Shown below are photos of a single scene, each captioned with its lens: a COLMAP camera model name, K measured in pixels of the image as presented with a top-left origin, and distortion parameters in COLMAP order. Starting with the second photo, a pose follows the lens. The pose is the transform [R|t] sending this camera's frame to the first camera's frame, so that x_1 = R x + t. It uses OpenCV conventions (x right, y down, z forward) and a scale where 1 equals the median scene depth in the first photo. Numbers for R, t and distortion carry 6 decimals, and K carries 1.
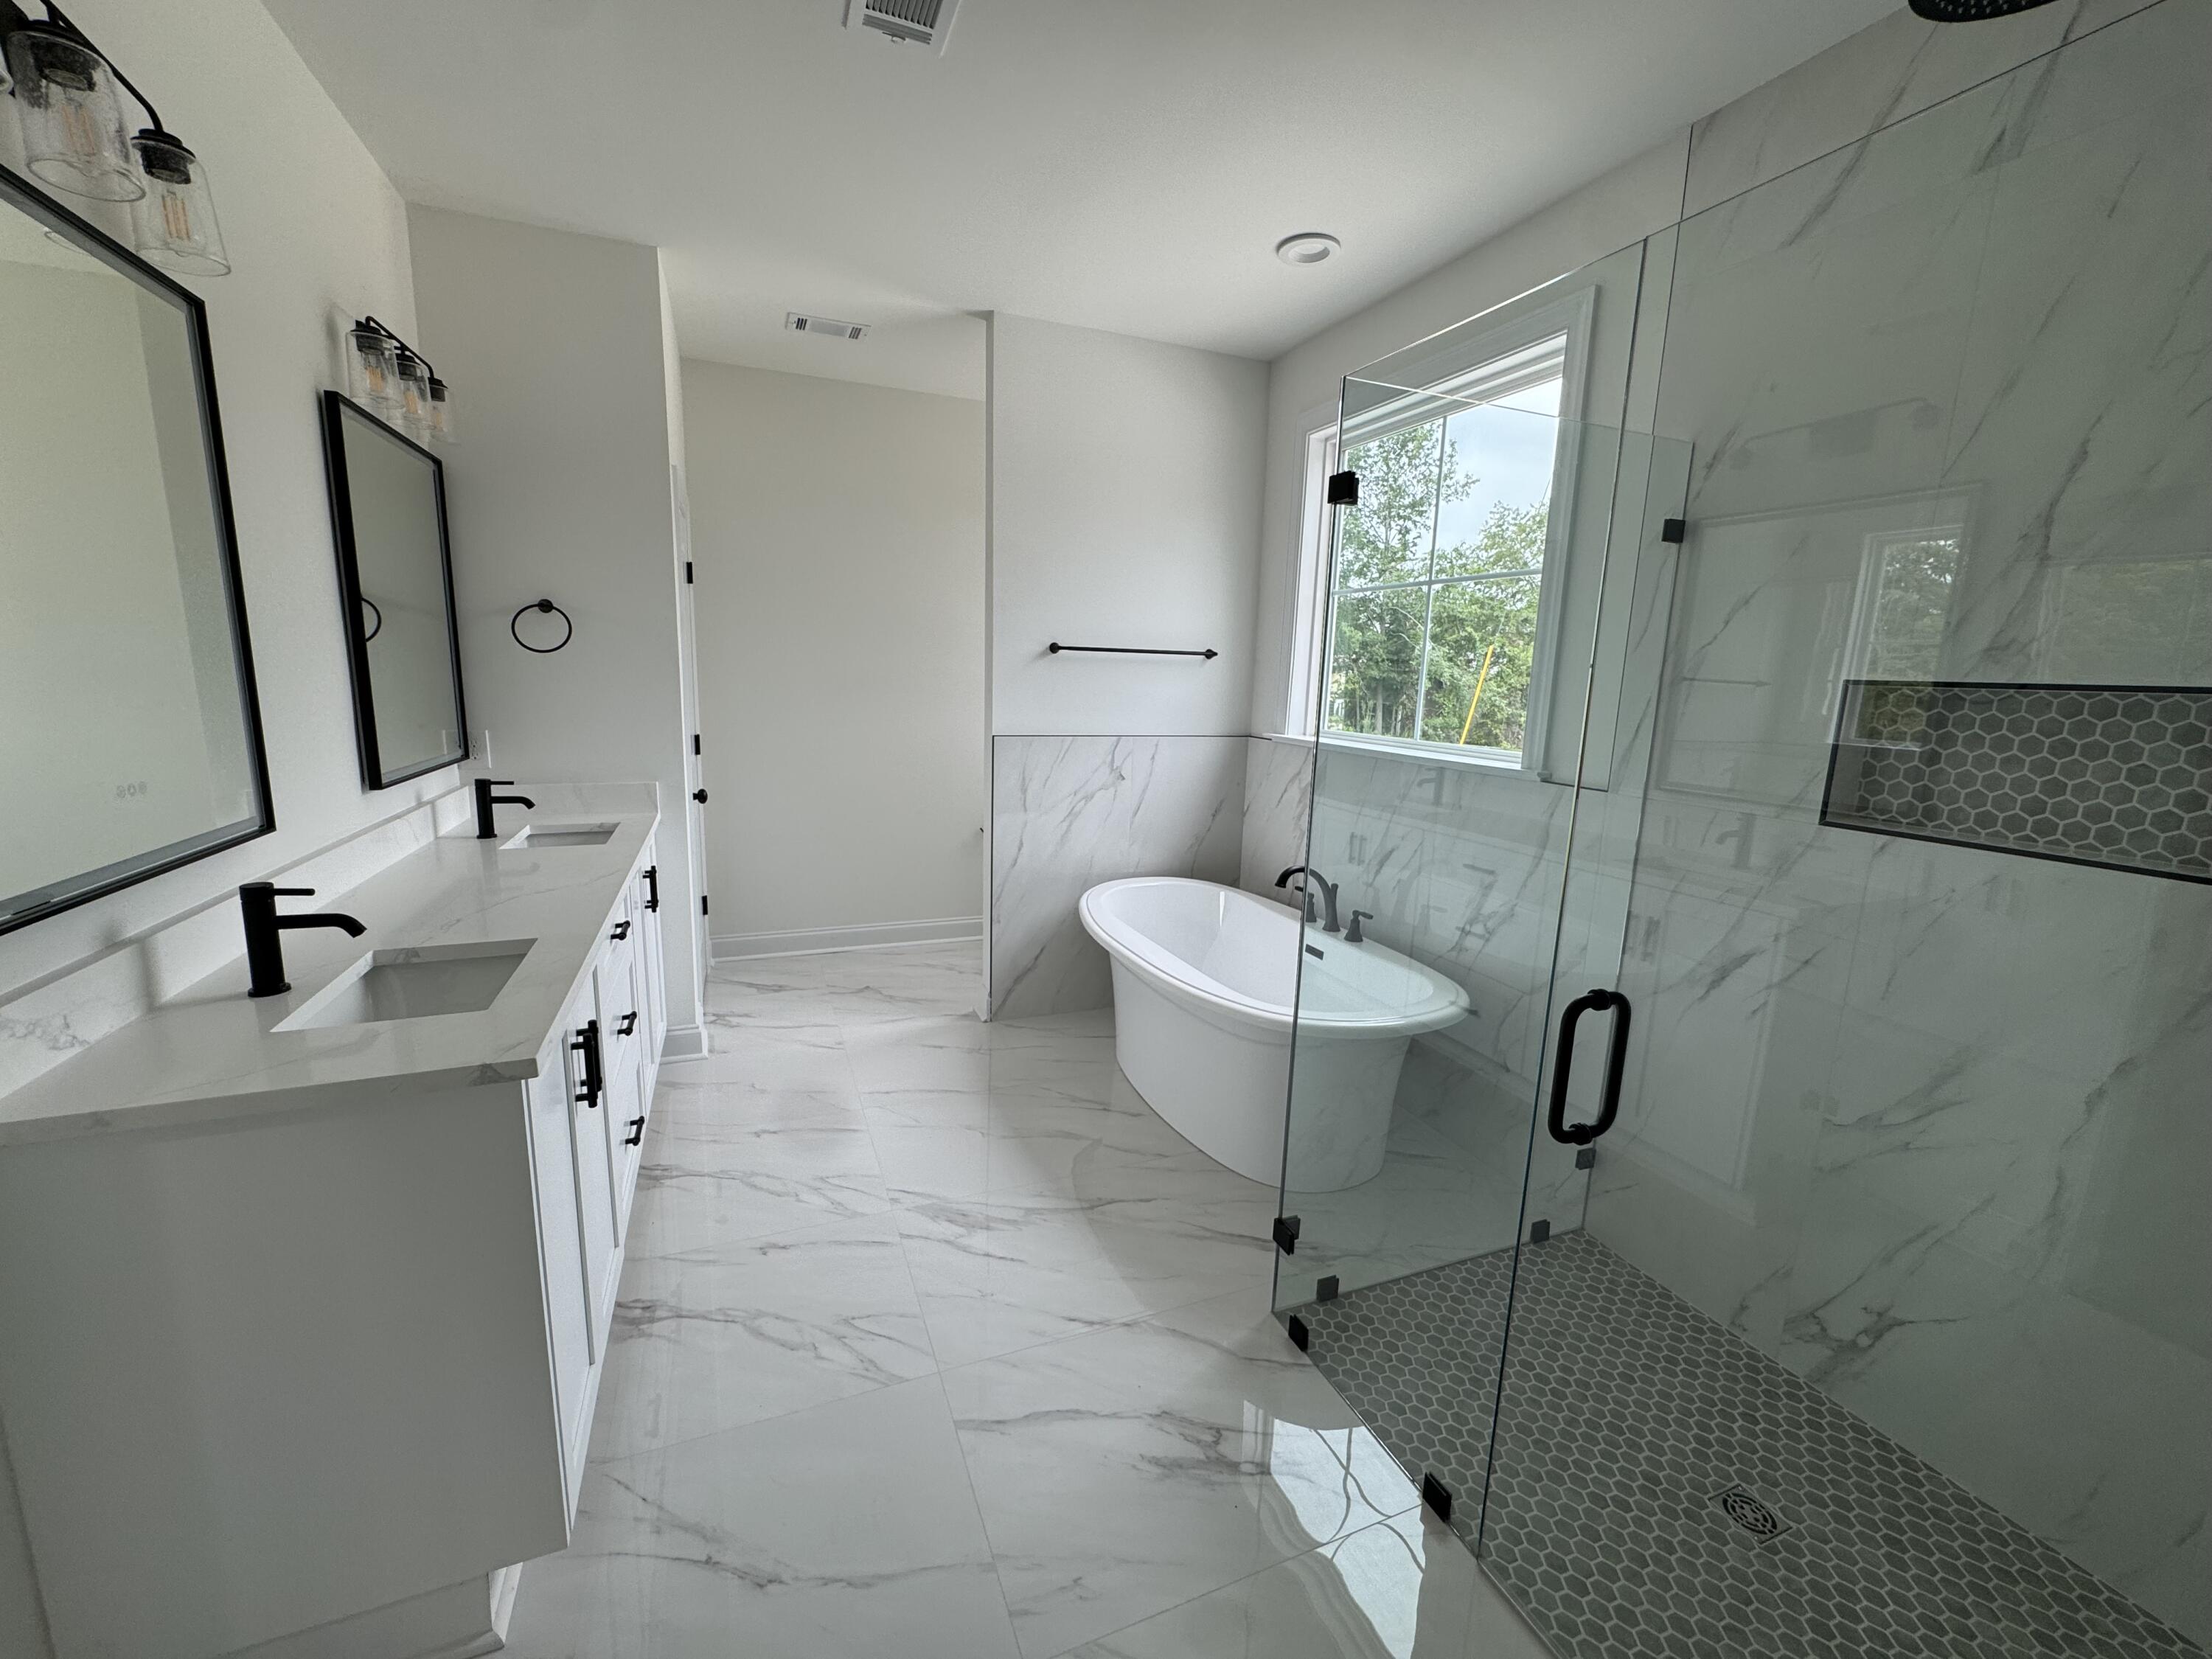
lens RADIAL K [[872.2, 0, 1103.0], [0, 872.2, 829.4], [0, 0, 1]] dist [-0.005290, 0.001625]
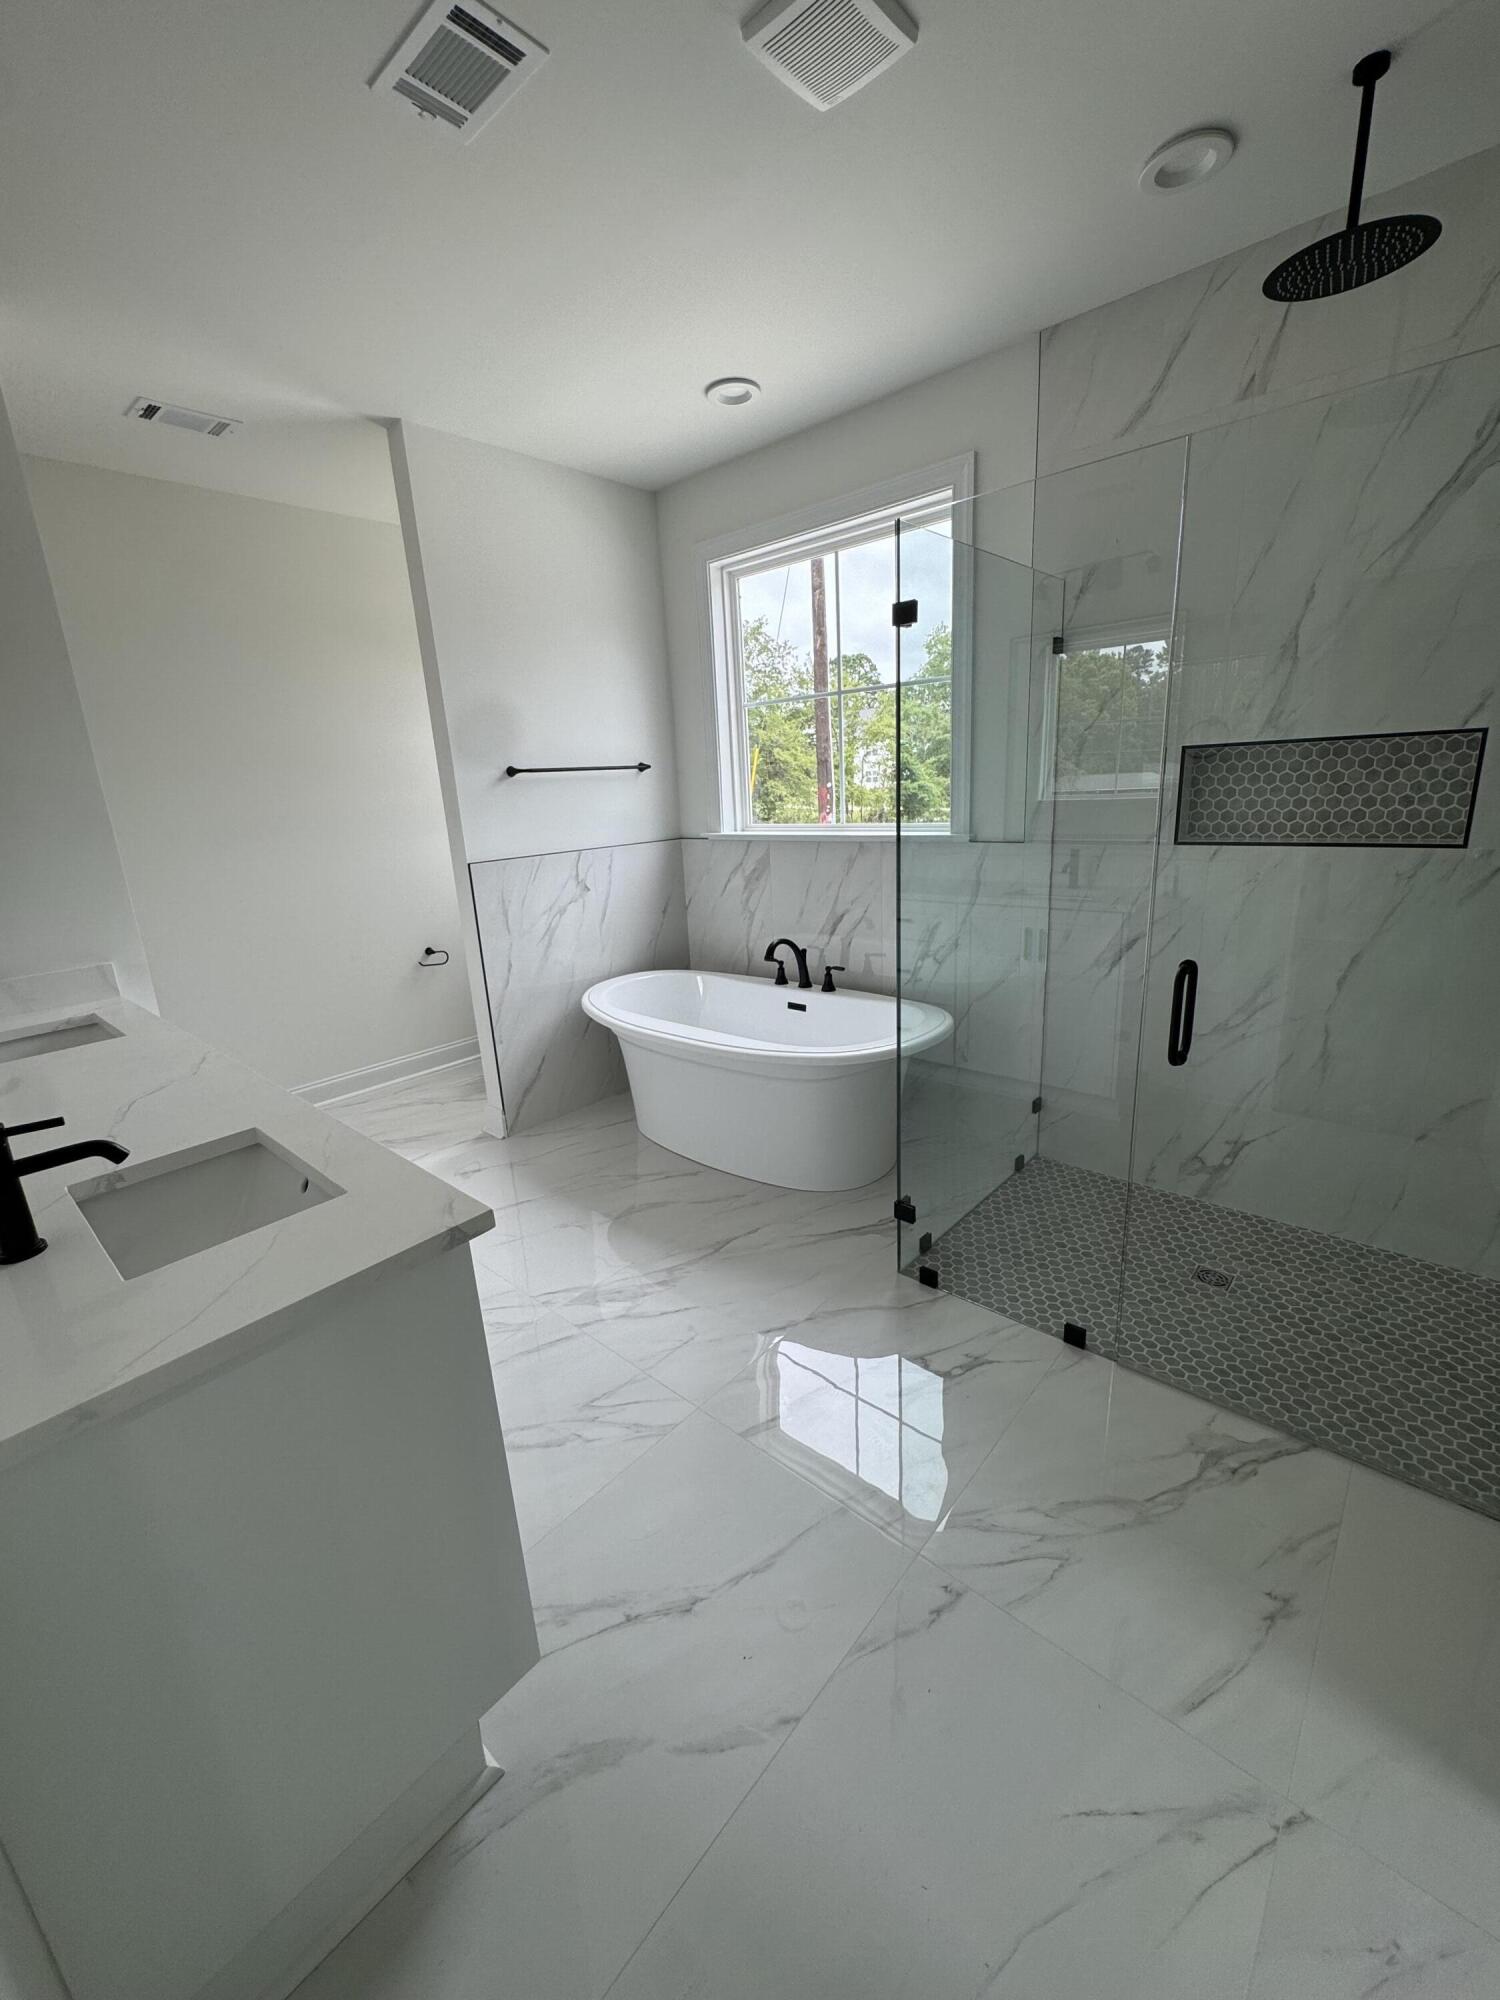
lens RADIAL K [[788.6, 0, 746.9], [0, 788.6, 997.8], [0, 0, 1]] dist [-0.005290, 0.001625]
pose [[0.897687, -0.190370, 0.397389, -0.337467], [0.156474, 0.980801, 0.116386, -0.015306], [-0.411915, -0.042297, 0.910240, 0.036255]]
